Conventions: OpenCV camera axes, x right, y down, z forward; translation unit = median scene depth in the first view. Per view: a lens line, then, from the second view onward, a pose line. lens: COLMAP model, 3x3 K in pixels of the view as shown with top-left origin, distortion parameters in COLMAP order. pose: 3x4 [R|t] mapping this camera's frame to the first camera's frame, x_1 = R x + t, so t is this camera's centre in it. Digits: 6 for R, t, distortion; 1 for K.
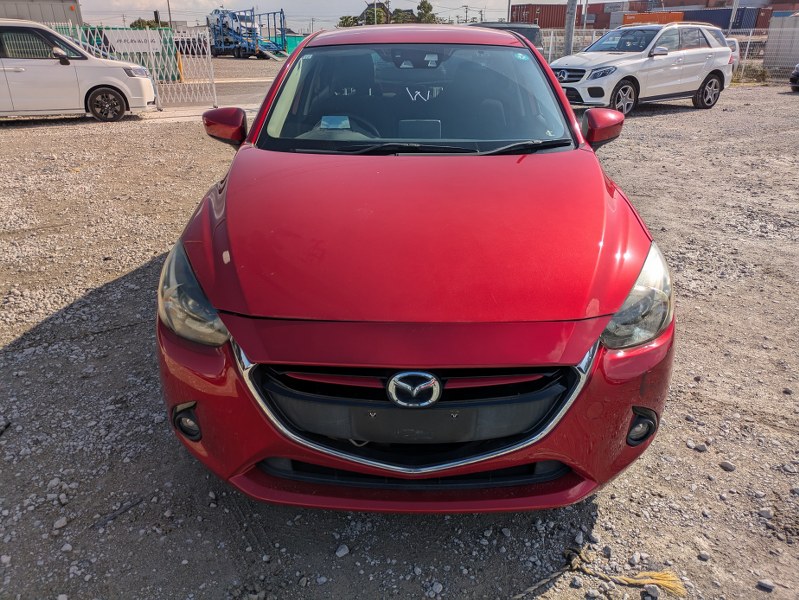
lens RADIAL K [[594.5, 0, 400.9], [0, 594.5, 295.7], [0, 0, 1]] dist [0.041375, -0.025195]
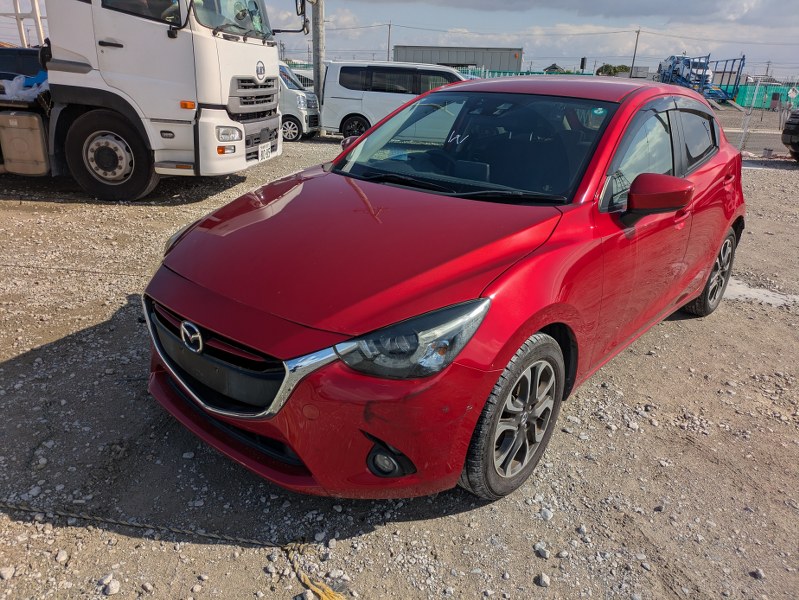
lens RADIAL K [[594.5, 0, 393.3], [0, 594.5, 294.8], [0, 0, 1]] dist [0.041375, -0.025195]
pose [[0.760246, 0.251929, -0.598797, 0.585398], [-0.290537, 0.956279, 0.033458, -0.056574], [0.581046, 0.148536, 0.800202, 0.089047]]
